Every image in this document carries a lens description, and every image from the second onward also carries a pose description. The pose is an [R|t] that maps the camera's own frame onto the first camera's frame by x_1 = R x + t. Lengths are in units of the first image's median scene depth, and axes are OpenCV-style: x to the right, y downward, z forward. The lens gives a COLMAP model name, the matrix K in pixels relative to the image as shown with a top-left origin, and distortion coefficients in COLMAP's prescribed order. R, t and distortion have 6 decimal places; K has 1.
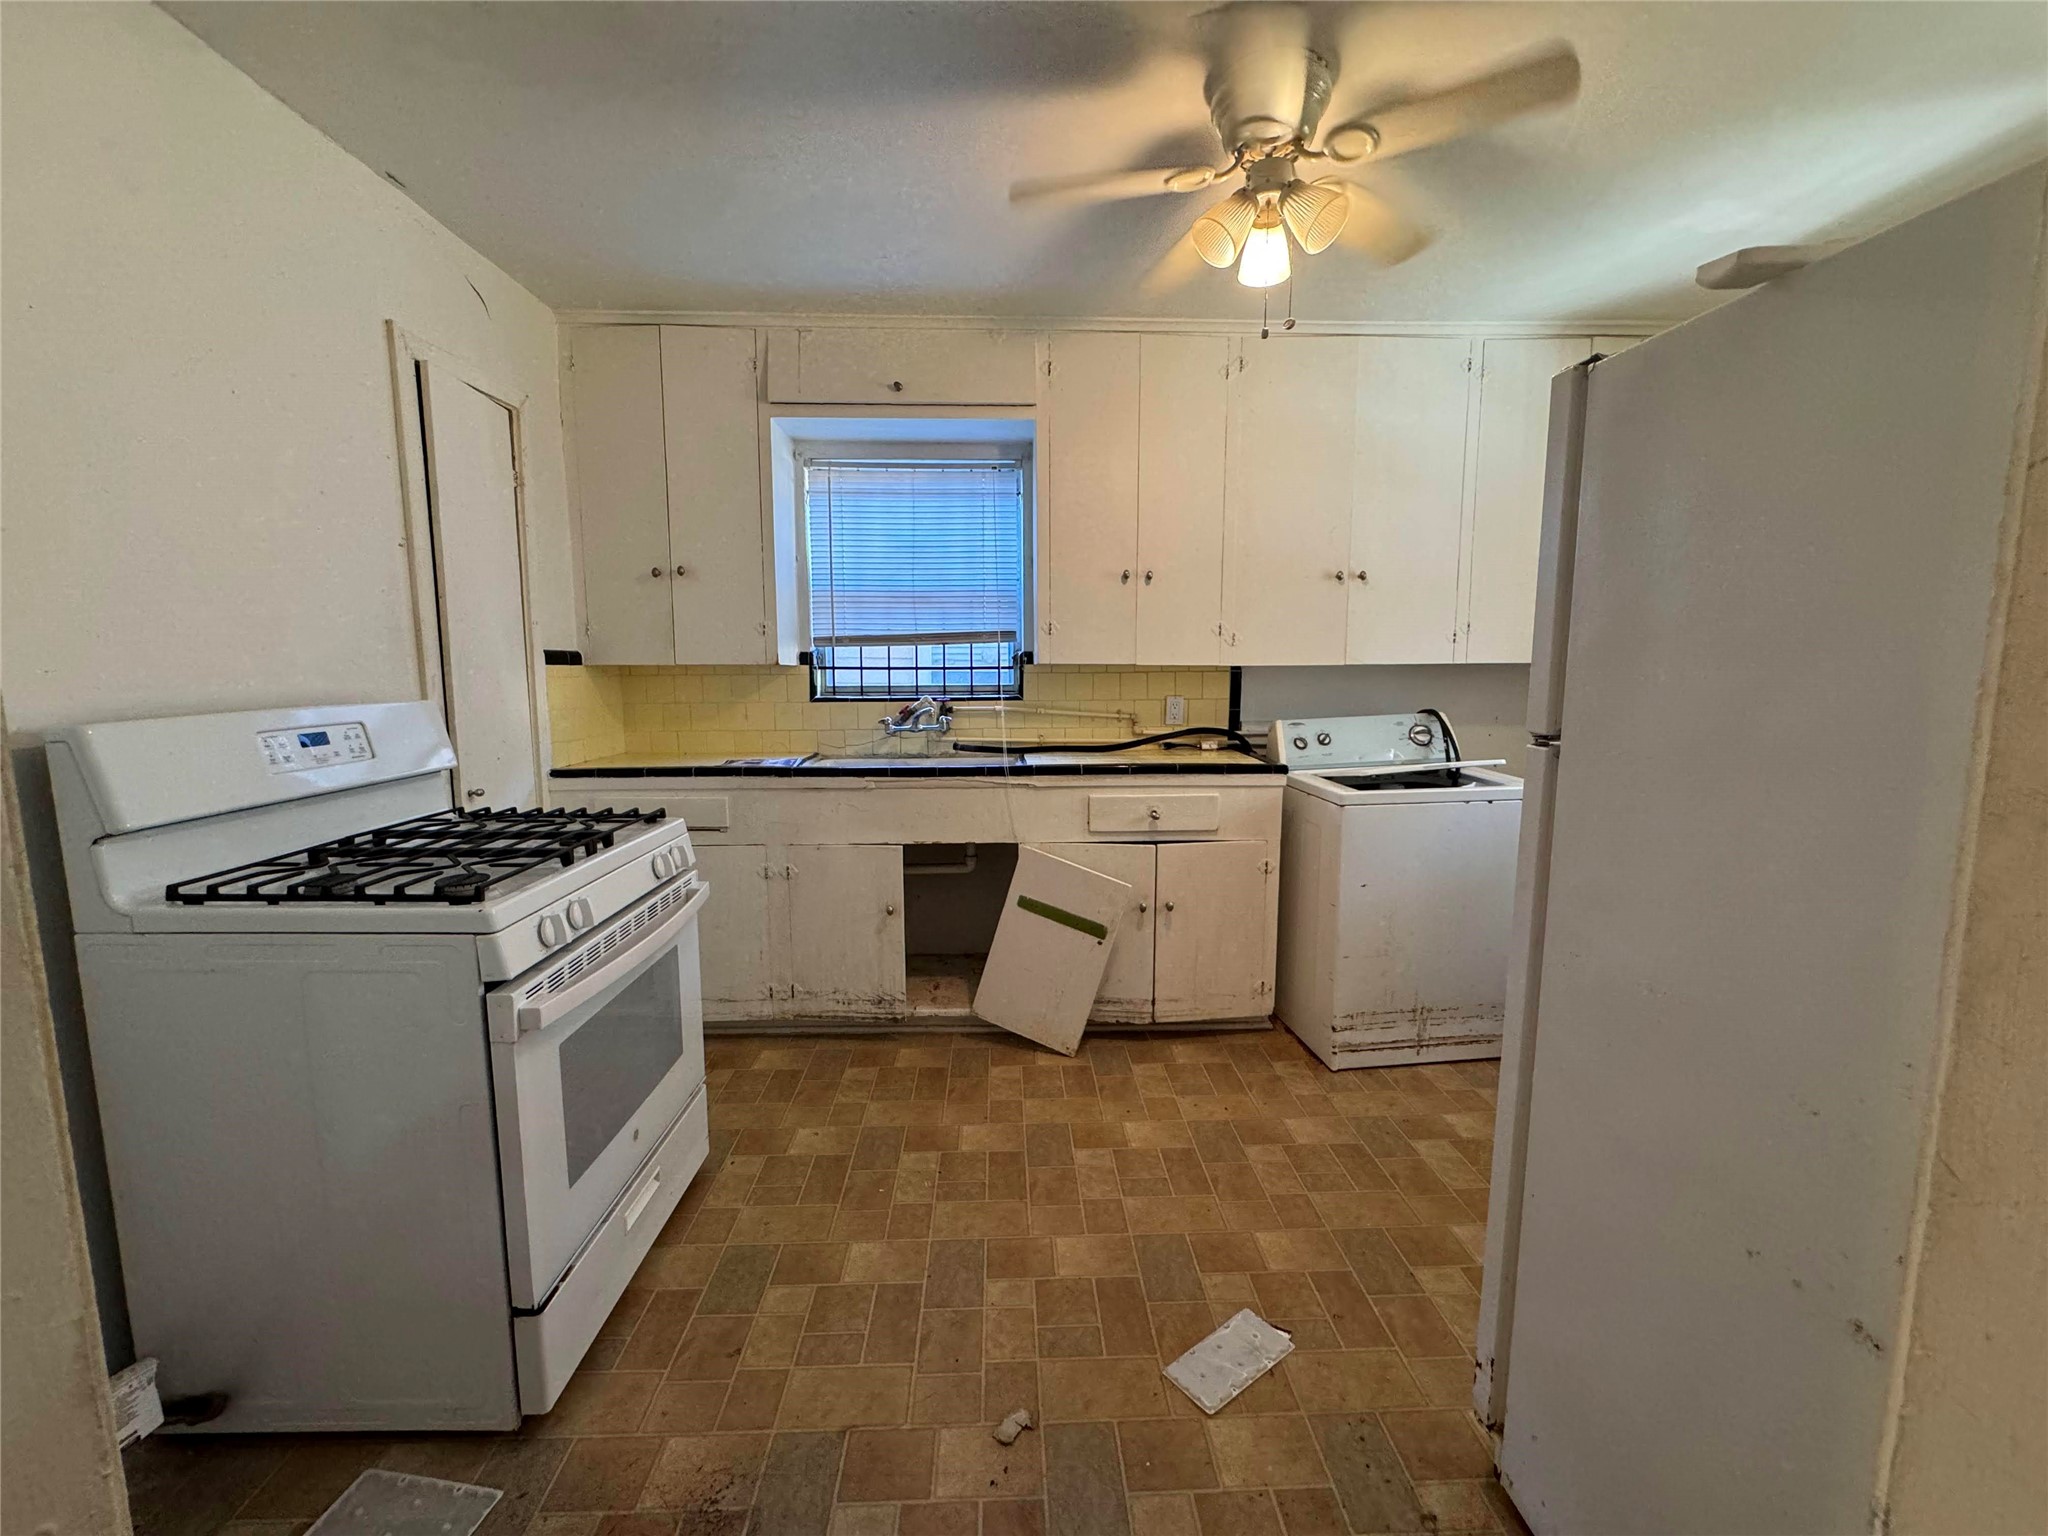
lens RADIAL K [[819.1, 0, 1027.2], [0, 819.1, 766.3], [0, 0, 1]] dist [-0.002632, 0.000130]
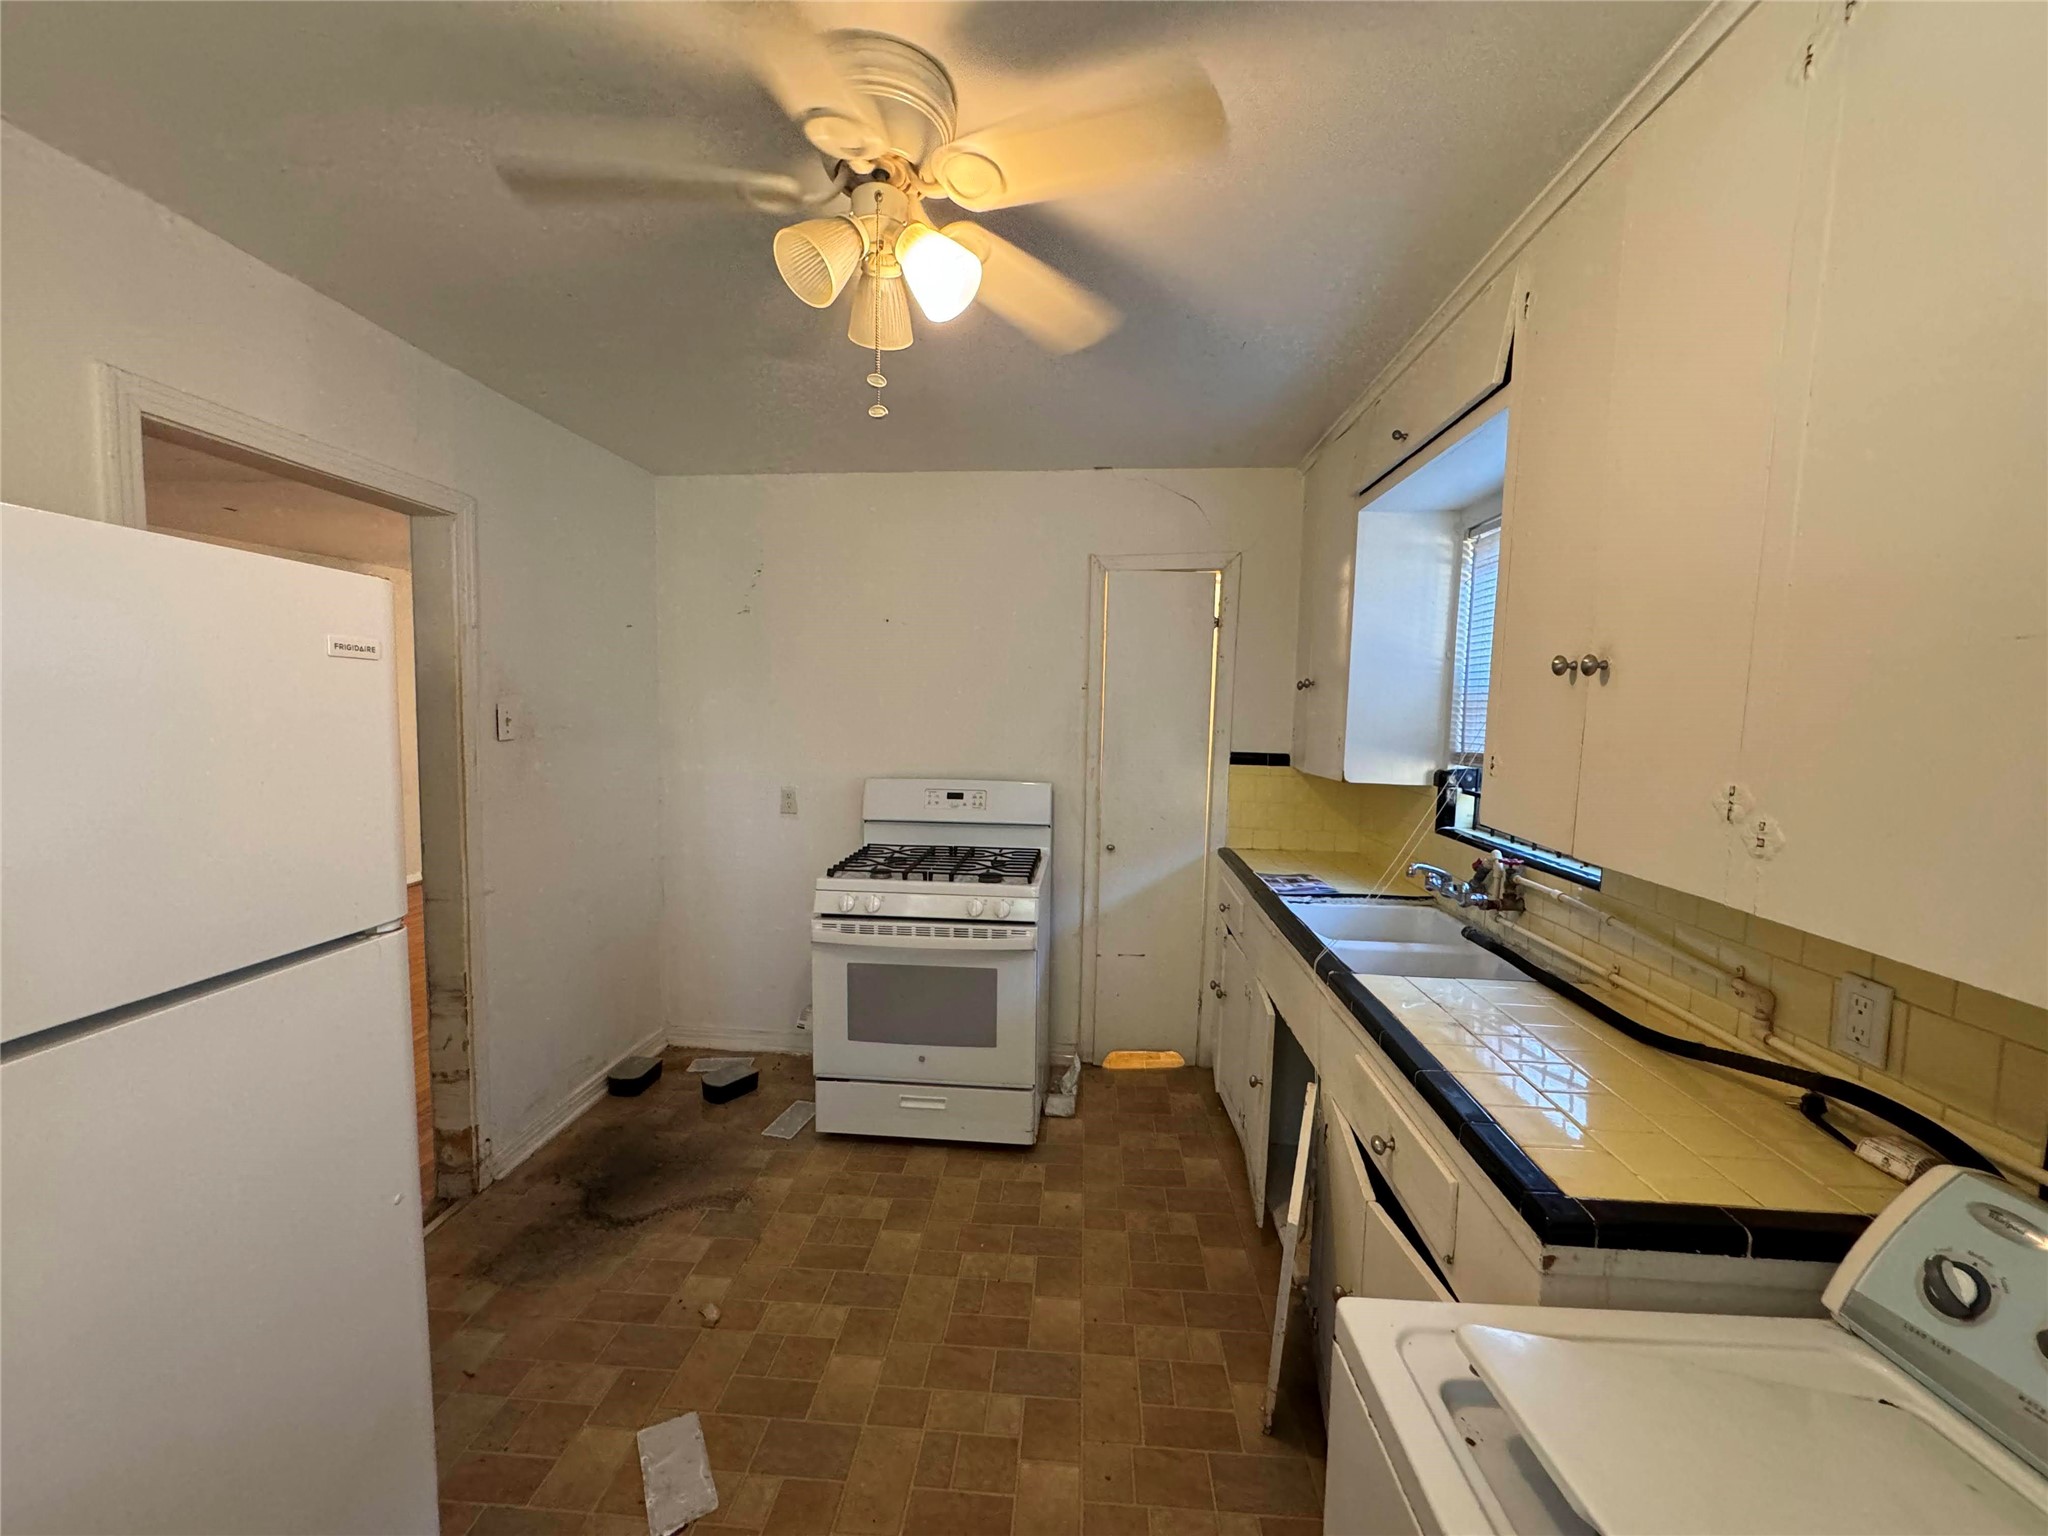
lens RADIAL K [[819.1, 0, 1027.2], [0, 819.1, 766.3], [0, 0, 1]] dist [-0.002632, 0.000130]
pose [[-0.109610, 0.074155, -0.991205, 0.967780], [-0.140914, 0.985982, 0.089347, -0.268442], [0.983935, 0.149468, -0.097624, 1.164875]]
